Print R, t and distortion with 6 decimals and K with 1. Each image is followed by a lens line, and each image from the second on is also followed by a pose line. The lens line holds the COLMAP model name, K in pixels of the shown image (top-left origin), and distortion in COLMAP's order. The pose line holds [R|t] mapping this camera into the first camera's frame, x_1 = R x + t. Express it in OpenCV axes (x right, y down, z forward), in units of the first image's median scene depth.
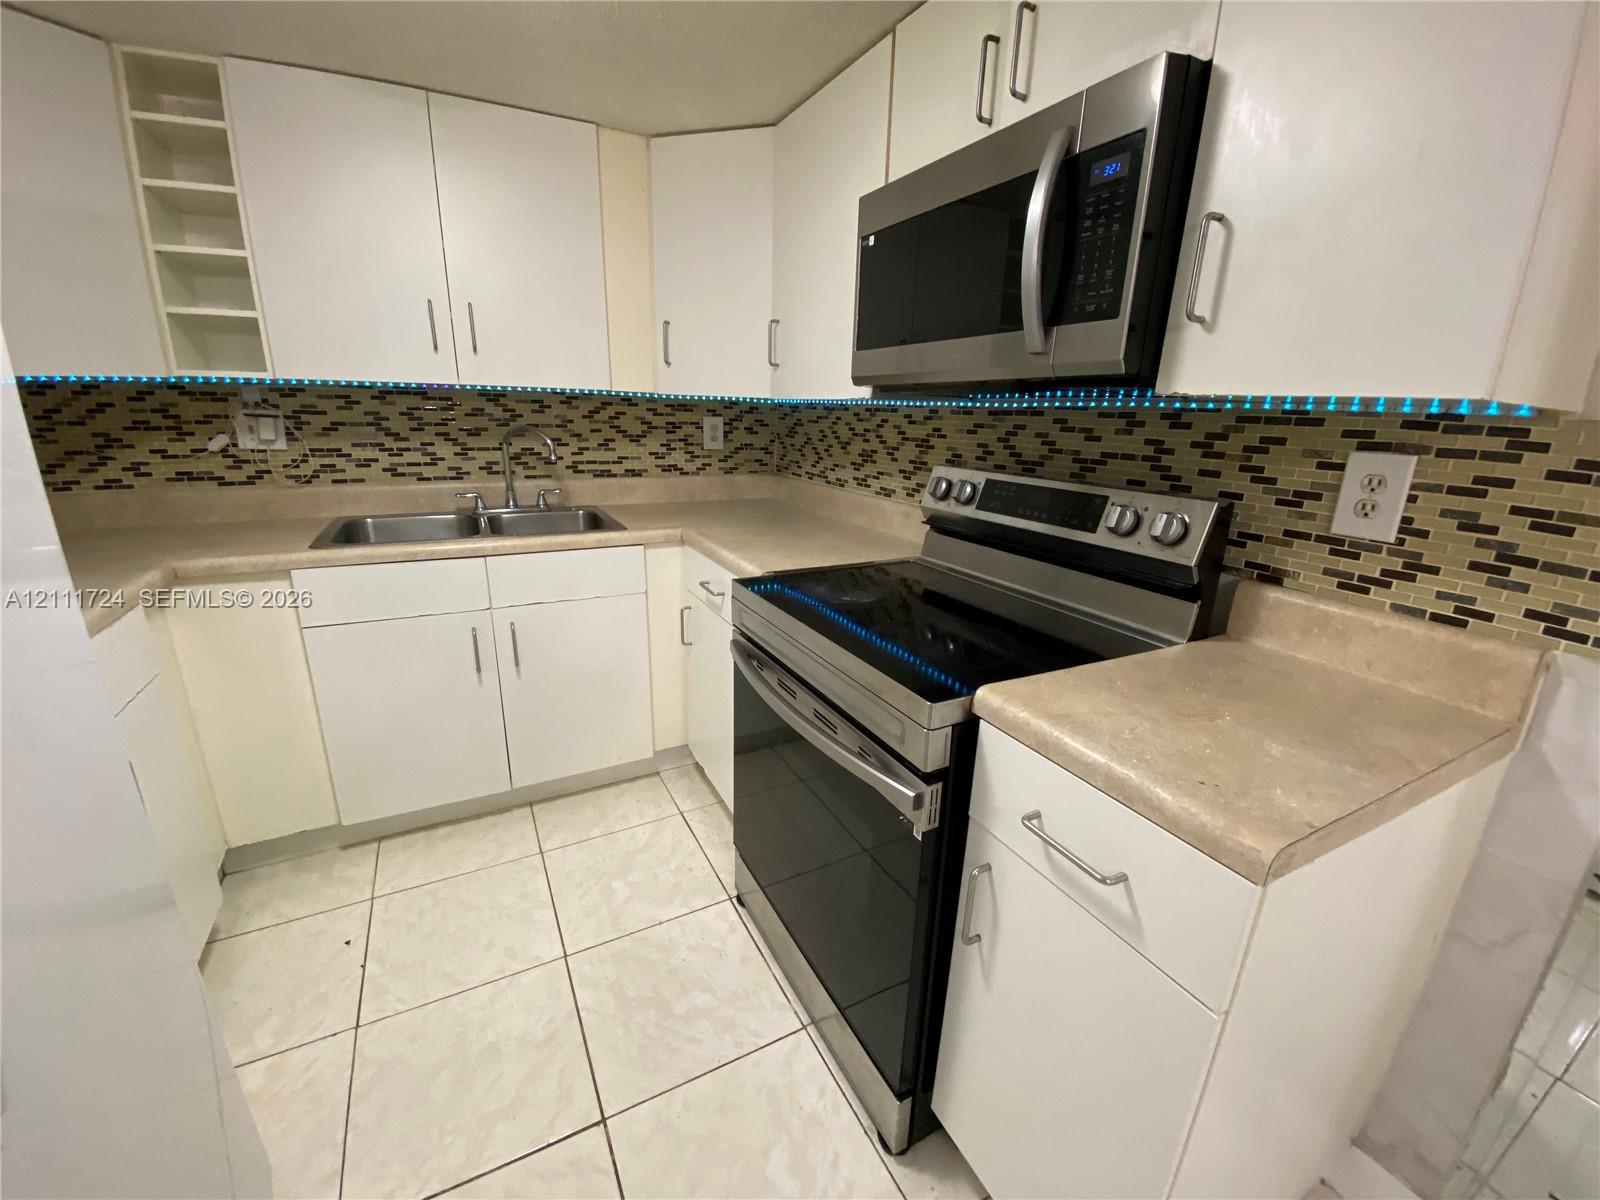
lens RADIAL K [[644.0, 0, 806.8], [0, 644.0, 609.8], [0, 0, 1]] dist [0.019321, -0.023551]
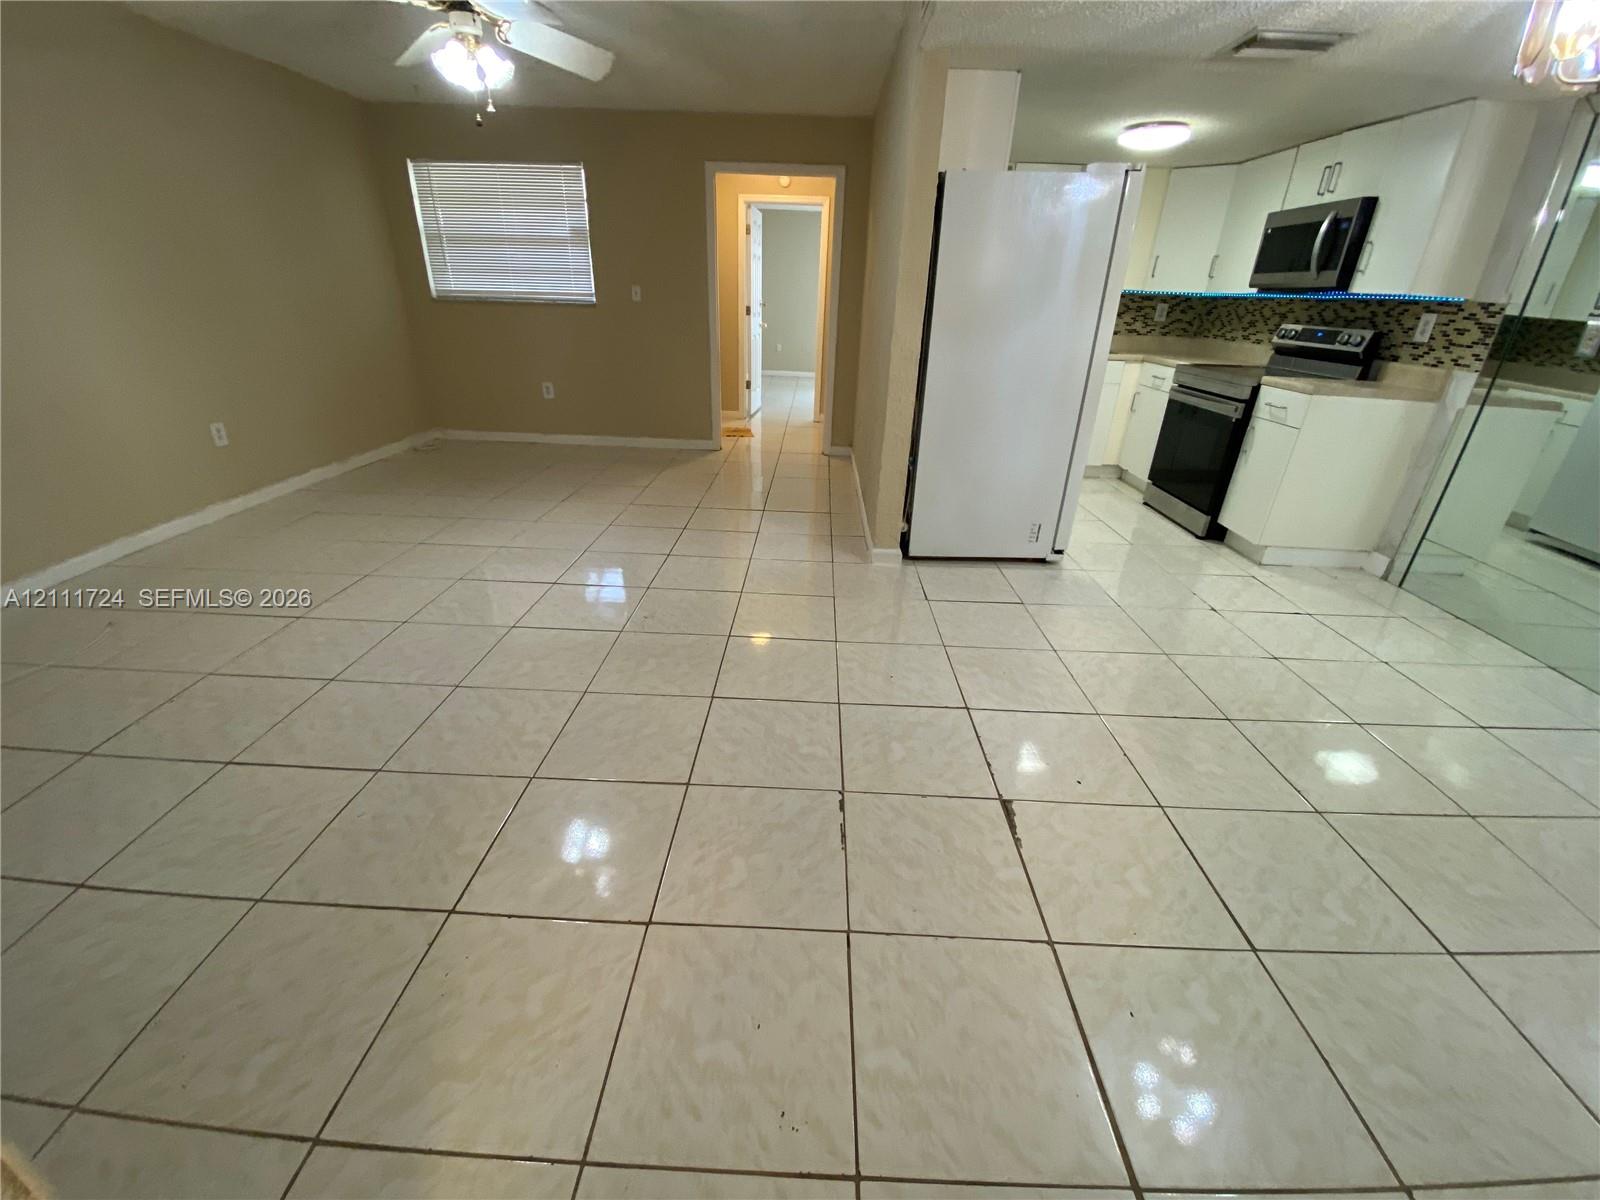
lens RADIAL K [[616.1, 0, 811.0], [0, 616.1, 587.1], [0, 0, 1]] dist [-0.001369, -0.013144]
pose [[0.861184, 0.212546, -0.461721, -0.051350], [-0.152563, 0.974578, 0.164078, 0.671254], [0.484857, -0.070860, 0.871718, -2.024276]]
